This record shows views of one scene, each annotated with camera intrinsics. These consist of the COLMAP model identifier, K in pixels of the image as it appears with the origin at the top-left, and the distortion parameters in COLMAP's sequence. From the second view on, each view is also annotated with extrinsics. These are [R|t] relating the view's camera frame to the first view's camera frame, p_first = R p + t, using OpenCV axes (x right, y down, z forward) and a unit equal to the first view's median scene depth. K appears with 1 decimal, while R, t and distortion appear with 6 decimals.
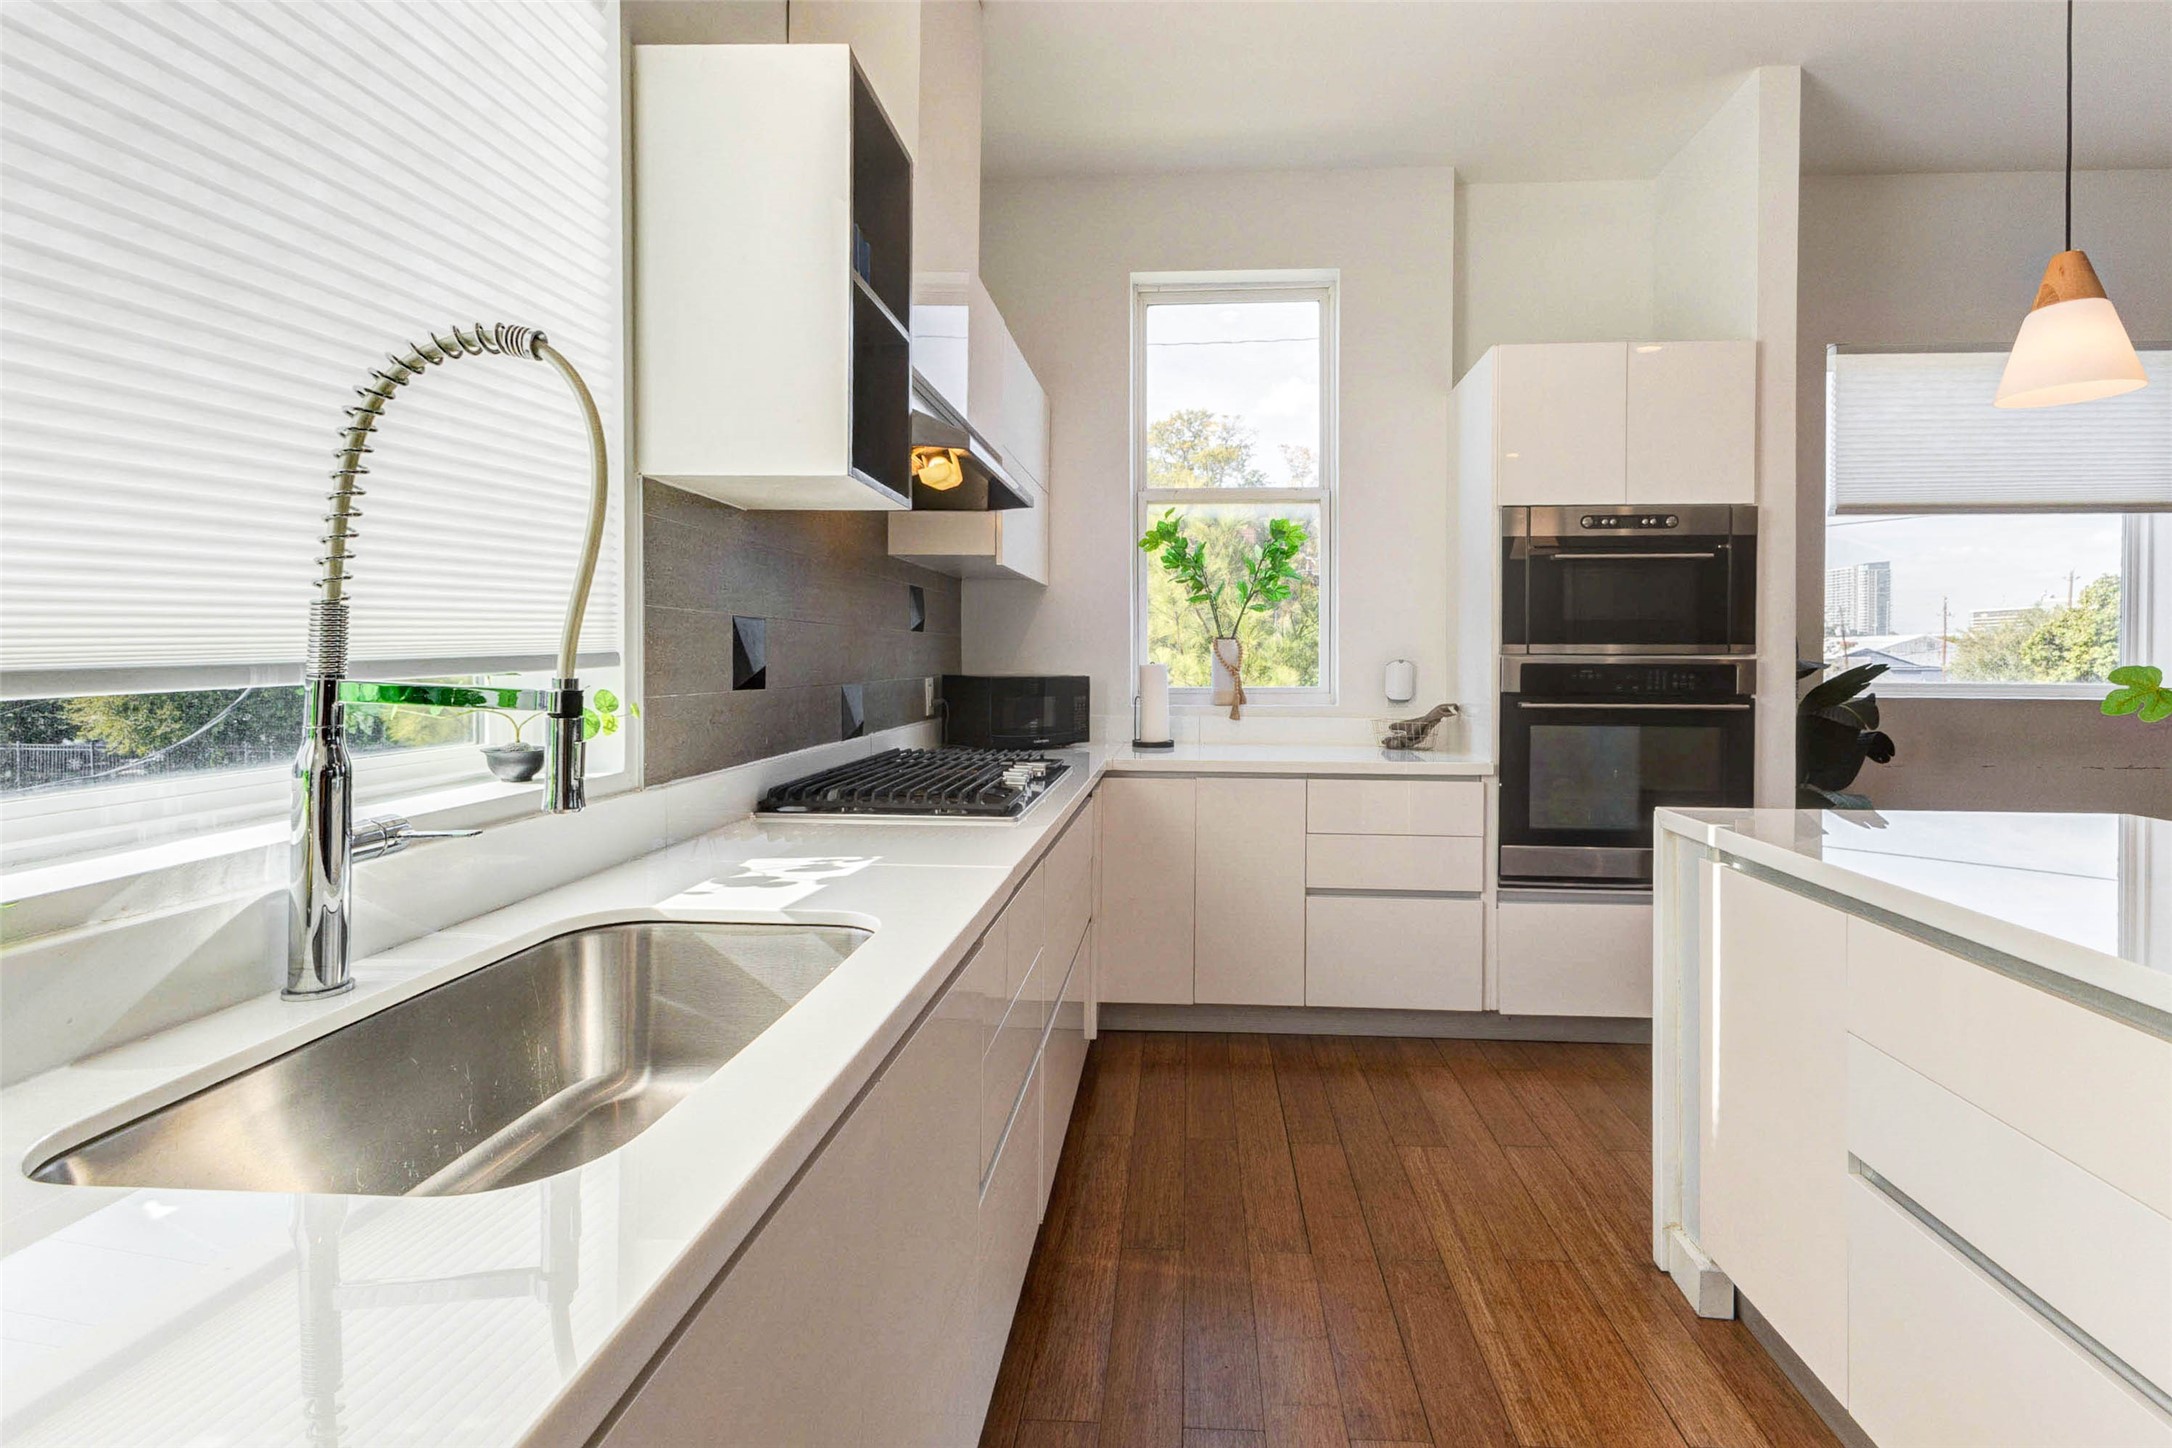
lens RADIAL K [[979.2, 0, 1156.8], [0, 979.2, 653.1], [0, 0, 1]] dist [0.003145, -0.000374]
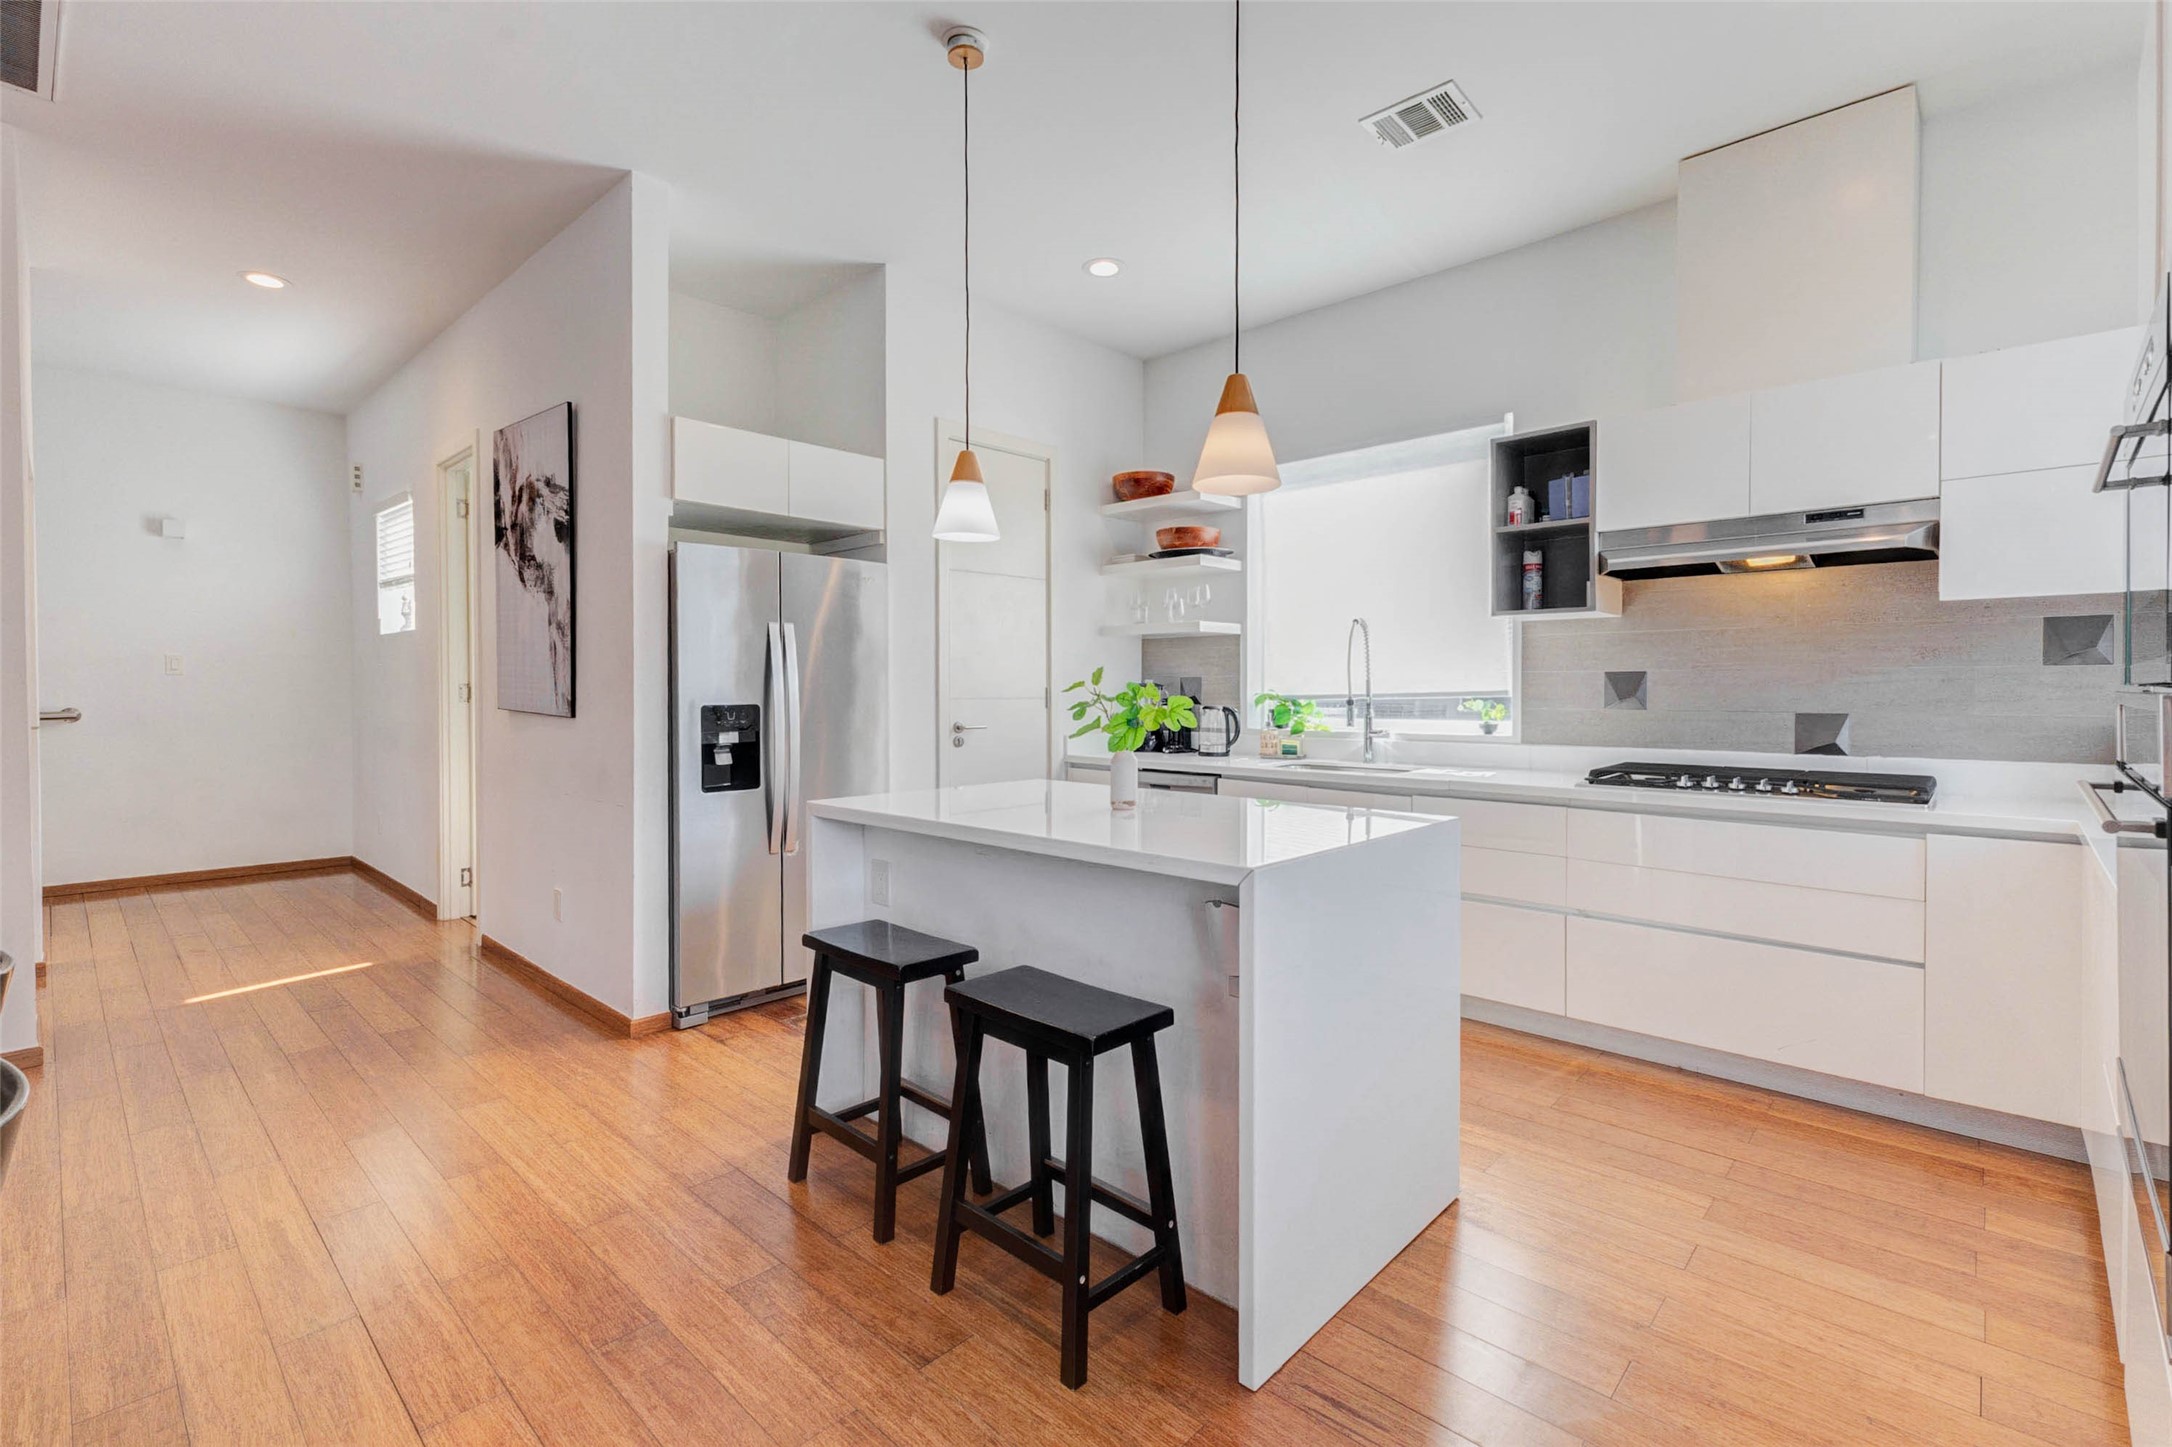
lens RADIAL K [[979.2, 0, 1084.1], [0, 979.2, 706.6], [0, 0, 1]] dist [0.003145, -0.000374]
pose [[-0.632757, 0.012285, -0.774253, 2.019045], [0.000599, 0.999882, 0.015375, 0.001562], [0.774350, 0.009265, -0.632689, 1.638327]]
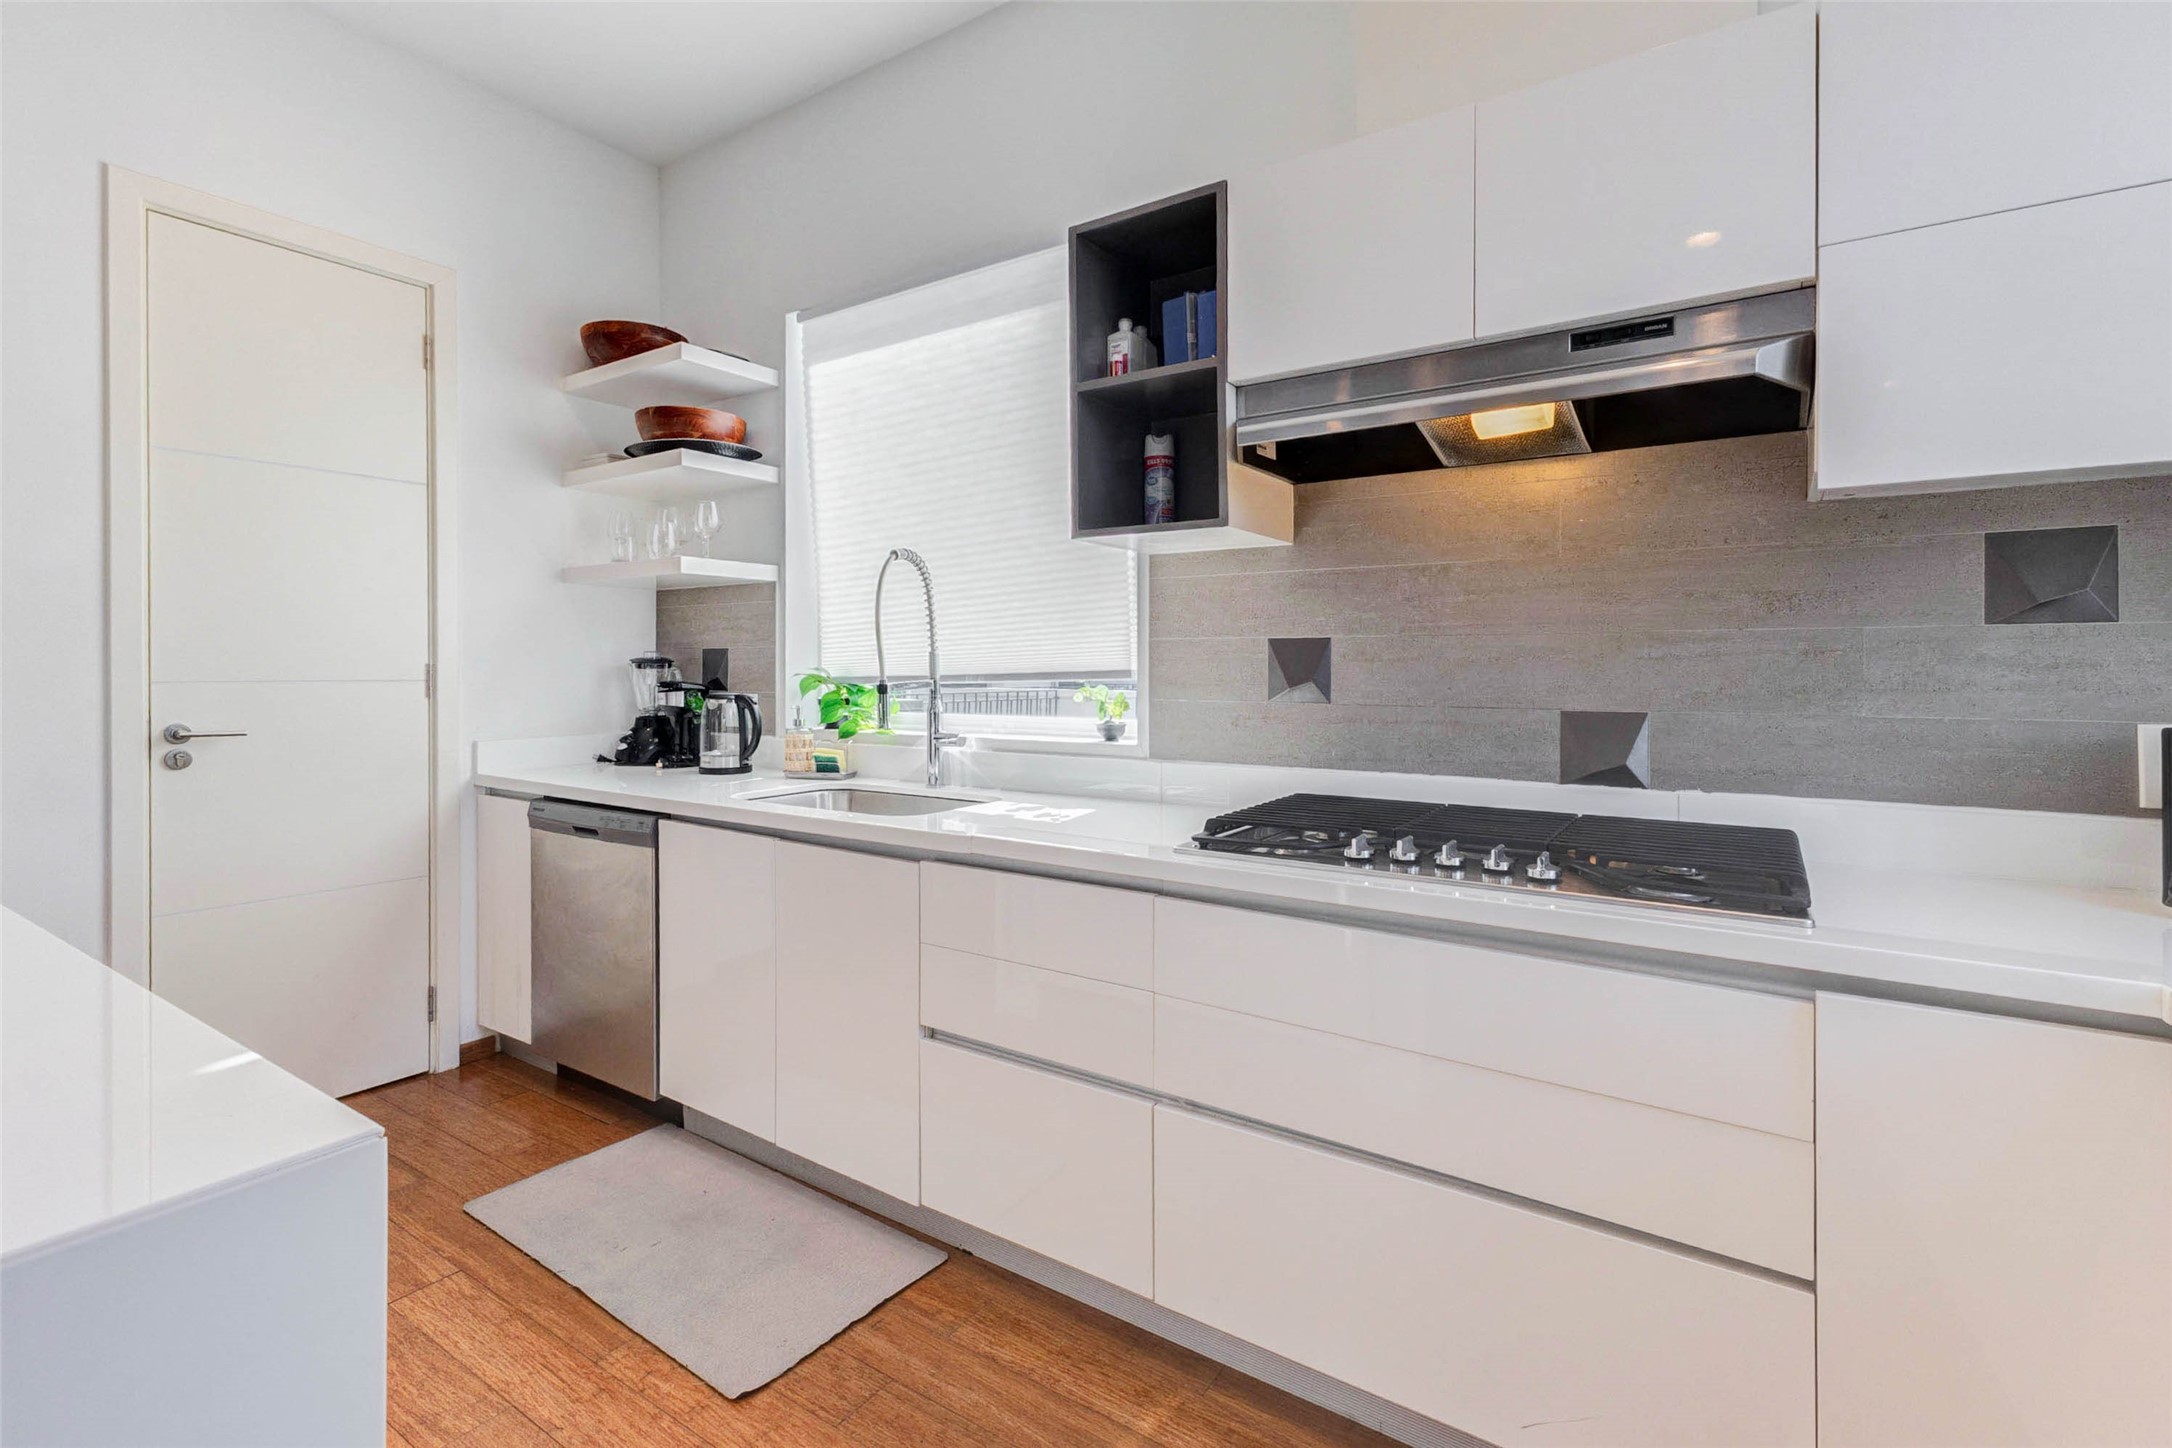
lens RADIAL K [[979.2, 0, 1061.5], [0, 979.2, 670.8], [0, 0, 1]] dist [0.003145, -0.000374]
pose [[-0.524308, -0.000051, -0.851529, 0.793359], [-0.001504, 0.999998, 0.000867, 0.000366], [0.851527, 0.001736, -0.524308, 1.597330]]
